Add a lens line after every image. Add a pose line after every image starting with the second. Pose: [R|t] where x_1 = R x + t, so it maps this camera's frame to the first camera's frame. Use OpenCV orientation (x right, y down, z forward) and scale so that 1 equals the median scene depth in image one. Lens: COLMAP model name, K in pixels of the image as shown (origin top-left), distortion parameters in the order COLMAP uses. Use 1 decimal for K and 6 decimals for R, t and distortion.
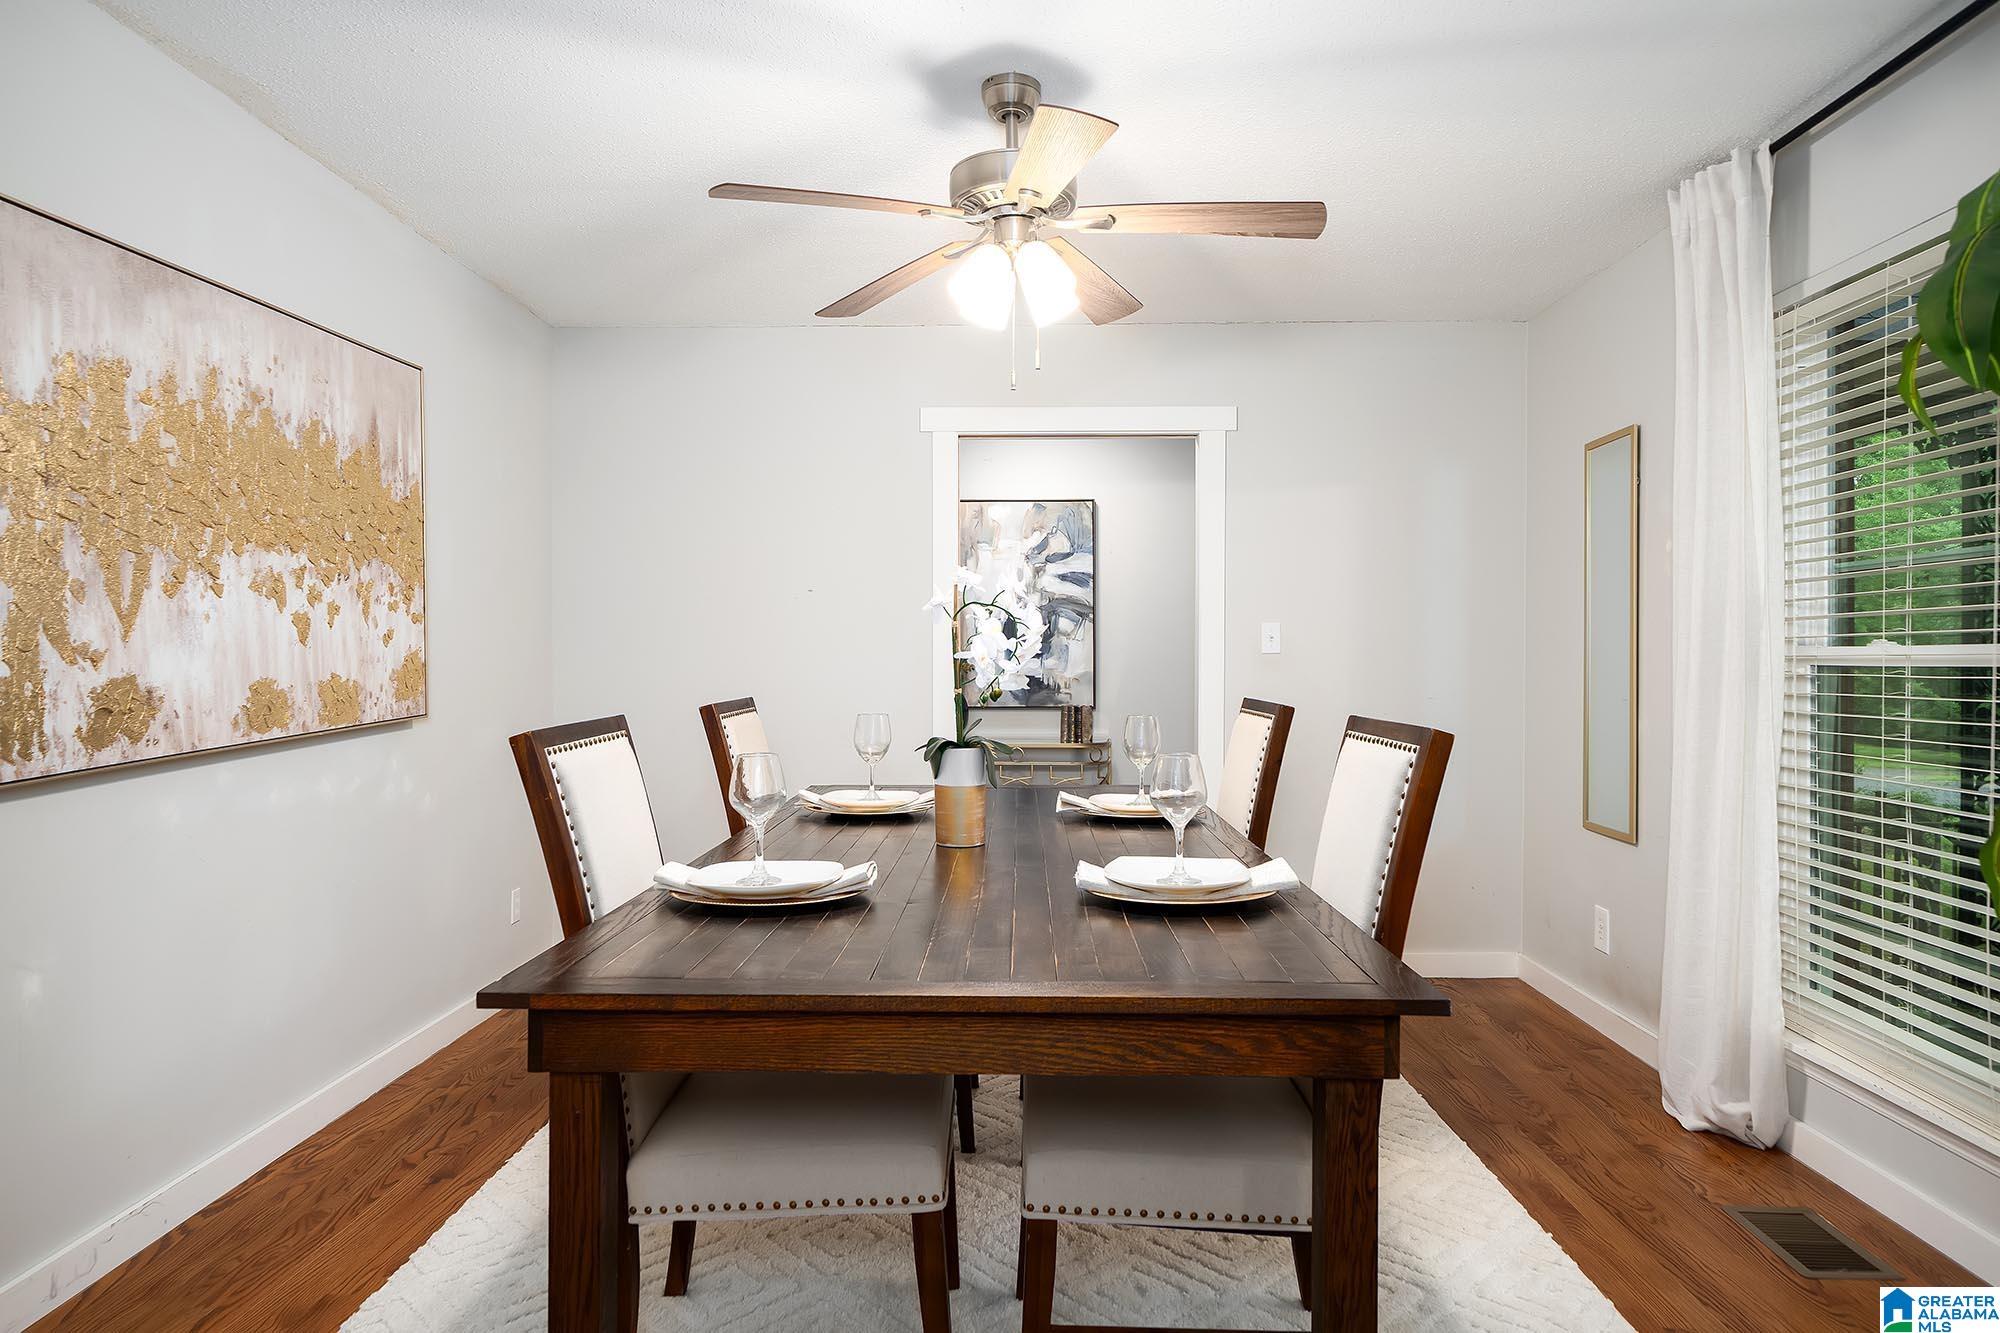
lens RADIAL K [[1205.7, 0, 998.7], [0, 1205.7, 668.3], [0, 0, 1]] dist [-0.003492, -0.000729]
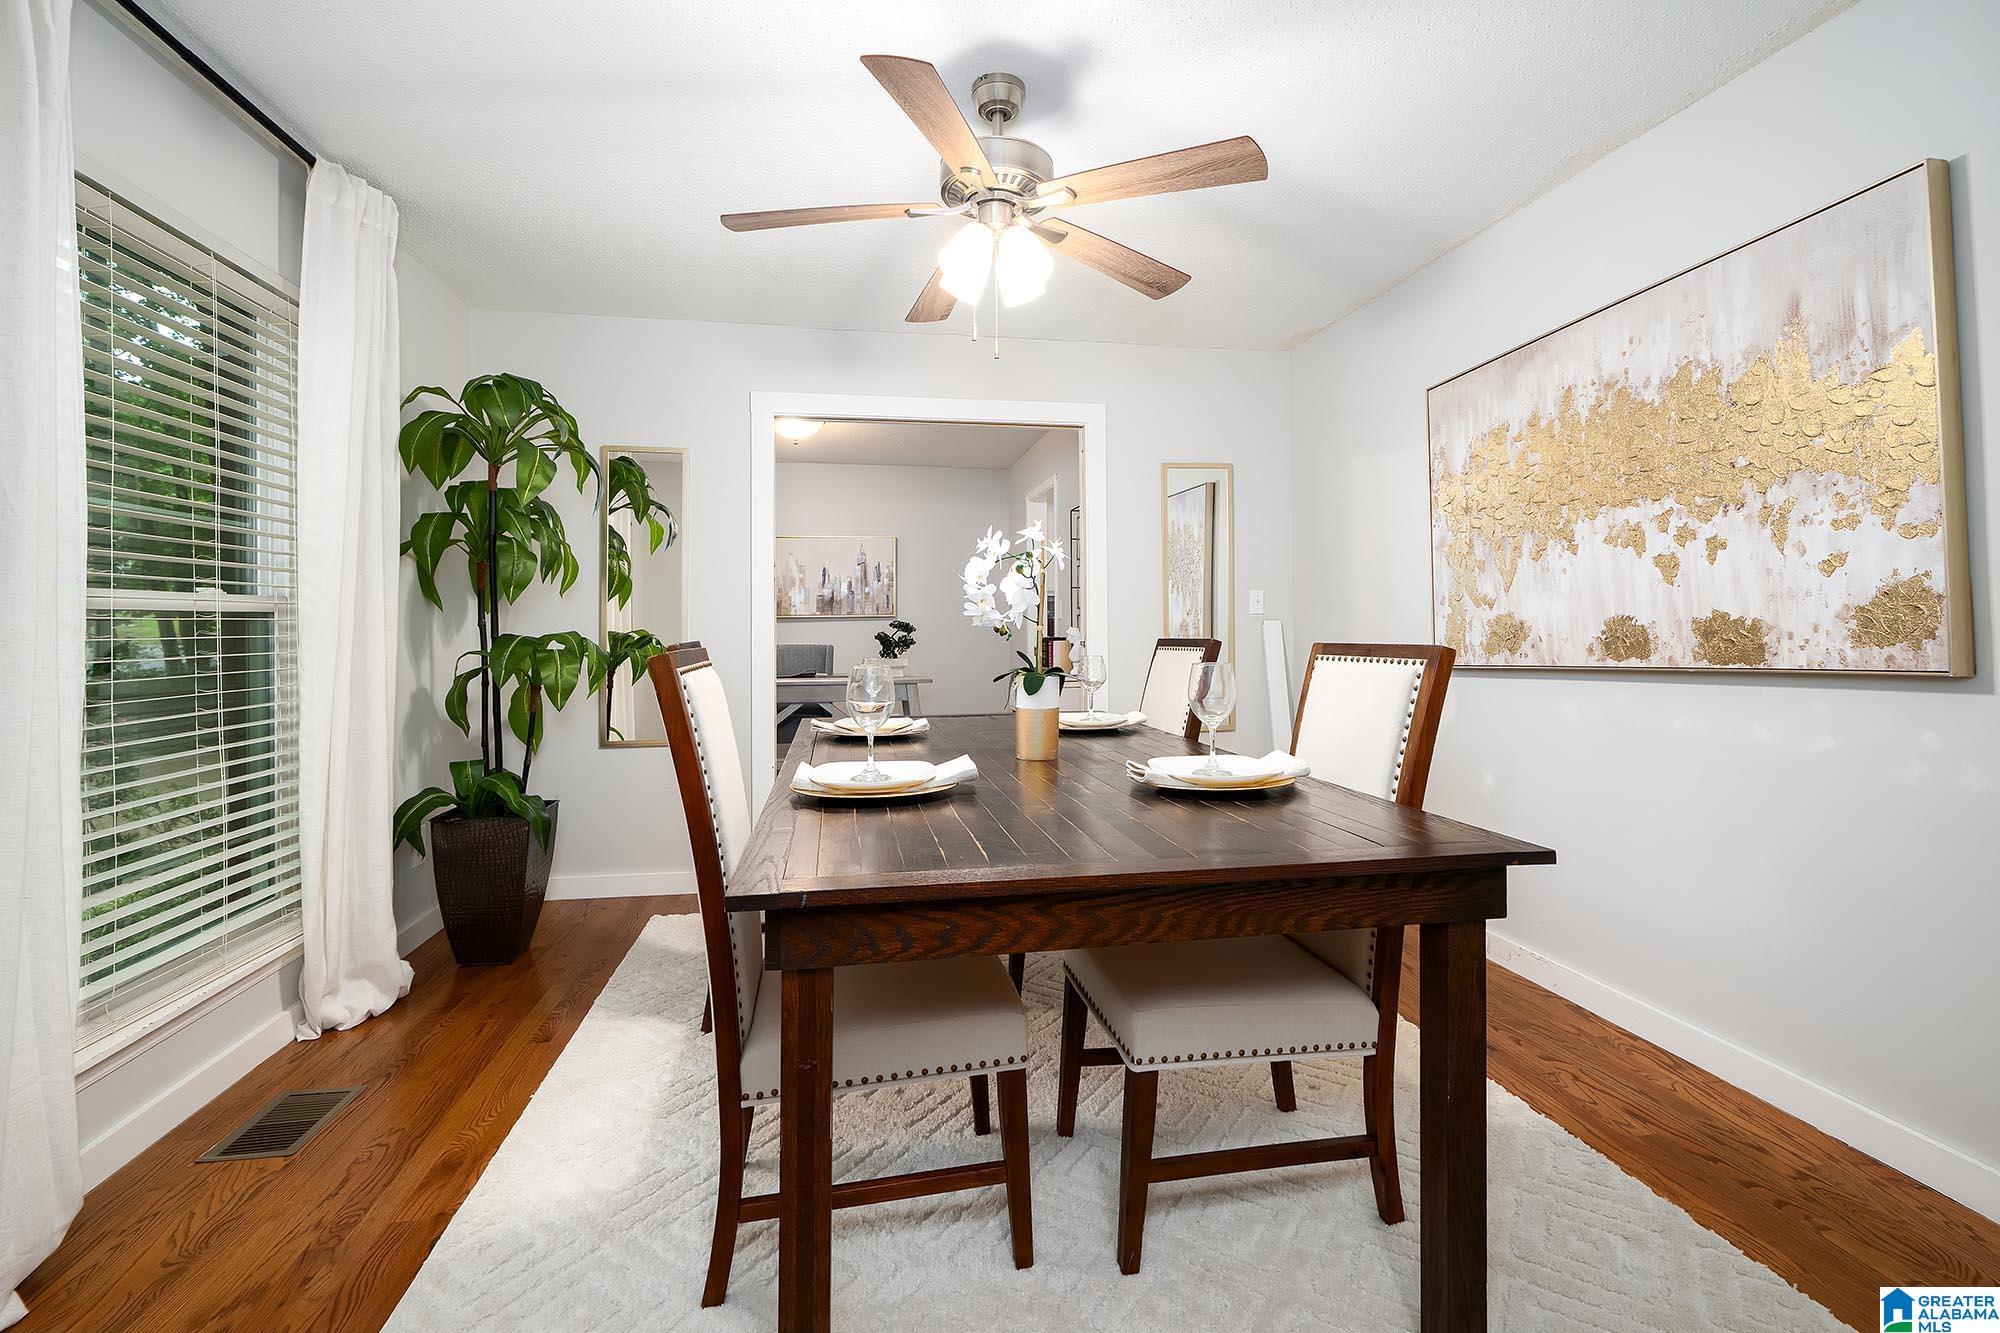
lens RADIAL K [[900.1, 0, 1017.1], [0, 900.1, 609.2], [0, 0, 1]] dist [0.001168, 0.000102]
pose [[-0.977852, 0.002790, -0.209280, 0.157201], [0.005002, 0.999937, -0.010043, 0.008163], [0.209239, -0.010867, -0.977804, 1.710465]]
